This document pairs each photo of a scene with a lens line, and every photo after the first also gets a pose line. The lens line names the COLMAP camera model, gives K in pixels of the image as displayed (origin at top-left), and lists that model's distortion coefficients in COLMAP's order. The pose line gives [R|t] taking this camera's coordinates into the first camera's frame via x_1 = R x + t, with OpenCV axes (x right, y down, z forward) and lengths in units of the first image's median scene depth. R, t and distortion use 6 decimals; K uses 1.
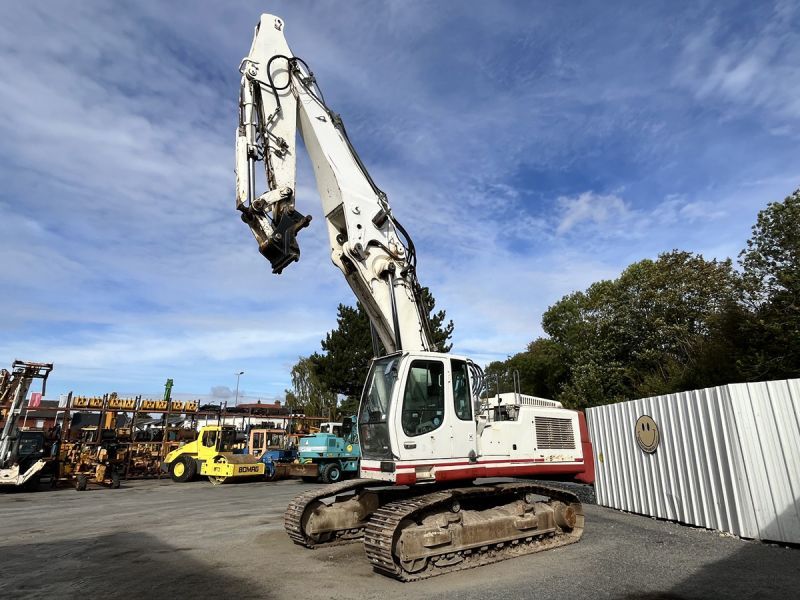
lens RADIAL K [[452.9, 0, 396.6], [0, 452.9, 313.1], [0, 0, 1]] dist [-0.005561, 0.002082]
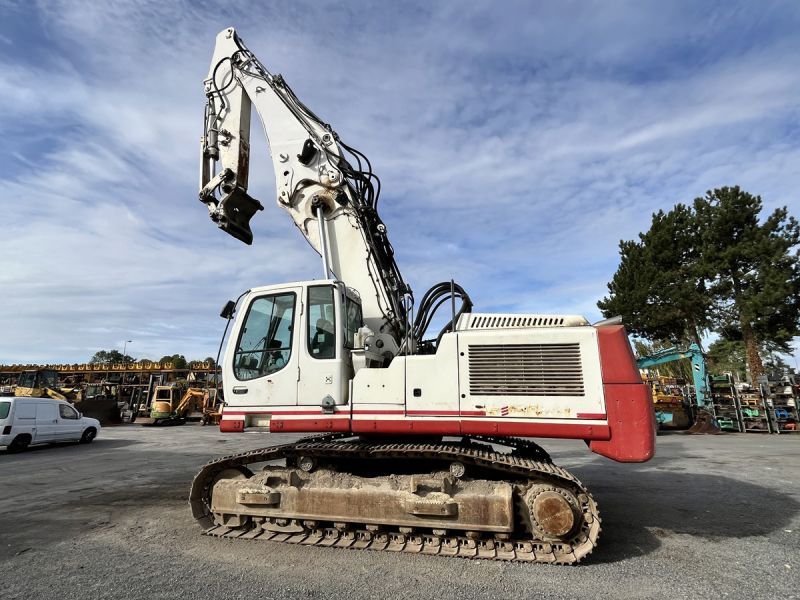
lens RADIAL K [[390.9, 0, 398.9], [0, 390.9, 306.2], [0, 0, 1]] dist [-0.004208, -0.000235]
pose [[0.642994, -0.167685, -0.747288, 0.647970], [0.212512, 0.976485, -0.036262, 0.171275], [0.735797, -0.135492, 0.663510, 0.562915]]
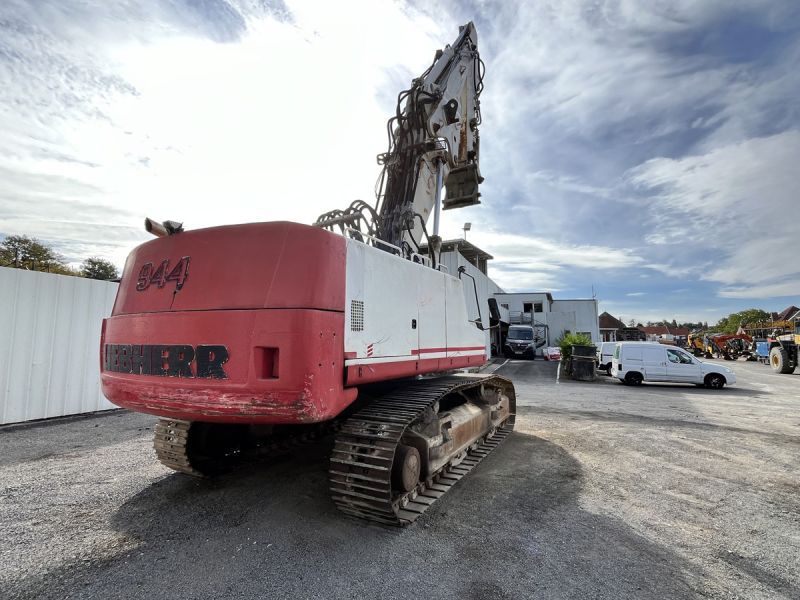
lens RADIAL K [[391.9, 0, 400.8], [0, 391.9, 305.1], [0, 0, 1]] dist [-0.001429, -0.000126]
pose [[-0.917820, -0.041131, -0.394861, 0.331390], [0.106194, 0.932938, -0.344018, 0.495204], [0.382531, -0.357679, -0.851901, 1.639334]]
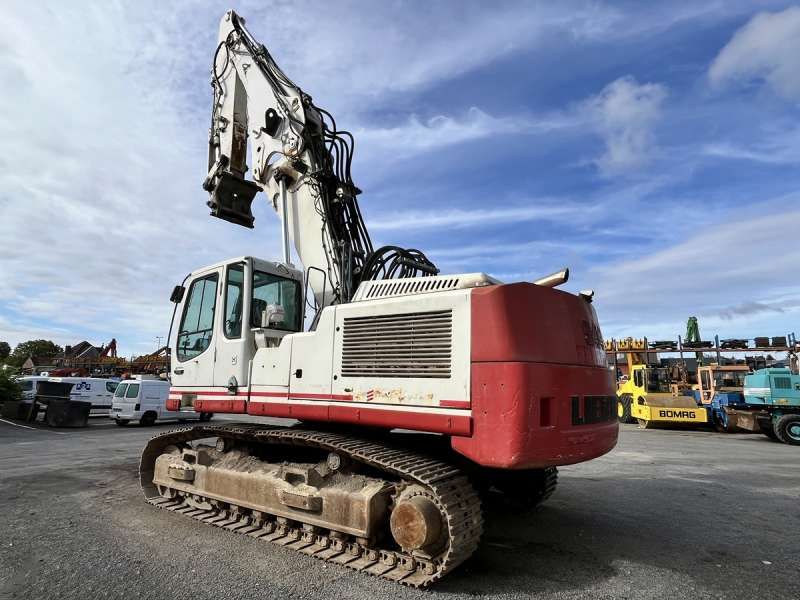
lens RADIAL K [[440.3, 0, 402.1], [0, 440.3, 307.6], [0, 0, 1]] dist [-0.003334, -0.000302]
pose [[0.310891, -0.155432, -0.937650, 0.803759], [0.249296, 0.965332, -0.077363, 0.268726], [0.917169, -0.209701, 0.338862, 0.872643]]
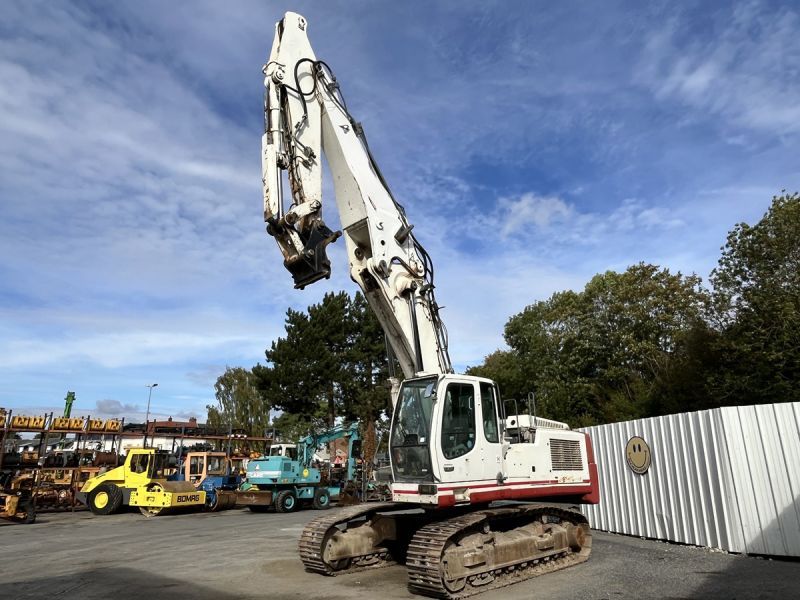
lens RADIAL K [[517.2, 0, 398.7], [0, 517.2, 317.0], [0, 0, 1]] dist [-0.003328, -0.003310]
pose [[0.990849, 0.029208, 0.131775, -0.185700], [-0.028931, 0.999573, -0.004015, -0.028004], [-0.131836, 0.000166, 0.991272, -0.099553]]
